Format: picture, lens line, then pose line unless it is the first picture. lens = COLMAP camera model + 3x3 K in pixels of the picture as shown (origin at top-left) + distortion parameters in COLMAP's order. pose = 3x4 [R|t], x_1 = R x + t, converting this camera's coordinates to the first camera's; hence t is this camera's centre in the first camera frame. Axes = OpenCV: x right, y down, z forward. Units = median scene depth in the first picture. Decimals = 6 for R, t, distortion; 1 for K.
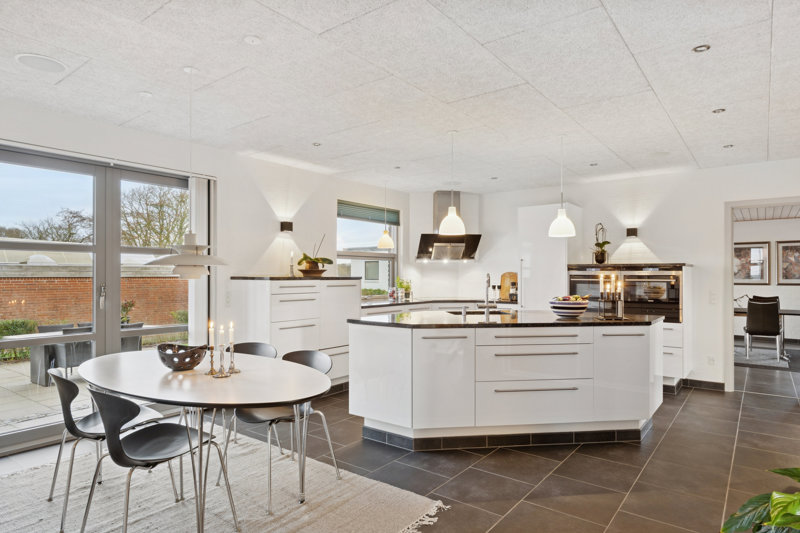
lens RADIAL K [[481.0, 0, 398.2], [0, 481.0, 271.9], [0, 0, 1]] dist [0.001755, 0.000056]
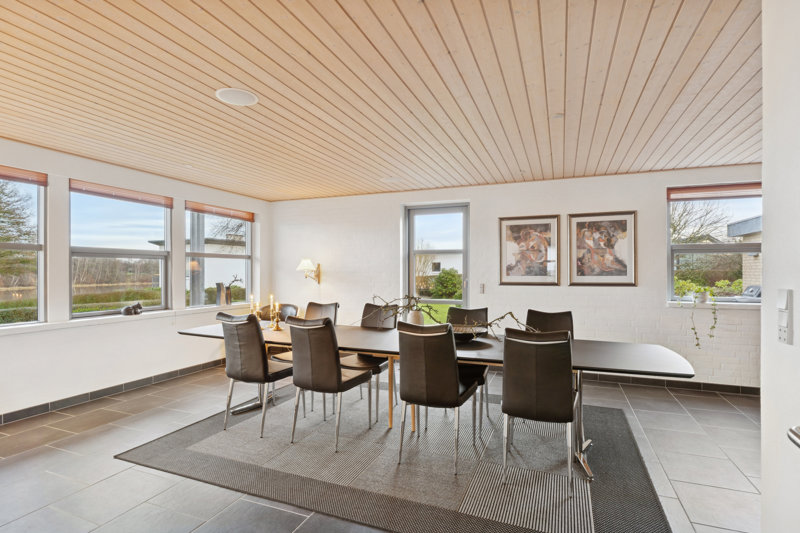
lens RADIAL K [[417.2, 0, 399.6], [0, 417.2, 266.6], [0, 0, 1]] dist [0.001029, 0.000102]
pose [[0.959830, 0.006181, 0.280514, 0.431468], [-0.005310, 0.999978, -0.003866, 0.006391], [-0.280532, 0.002222, 0.959842, 0.551964]]
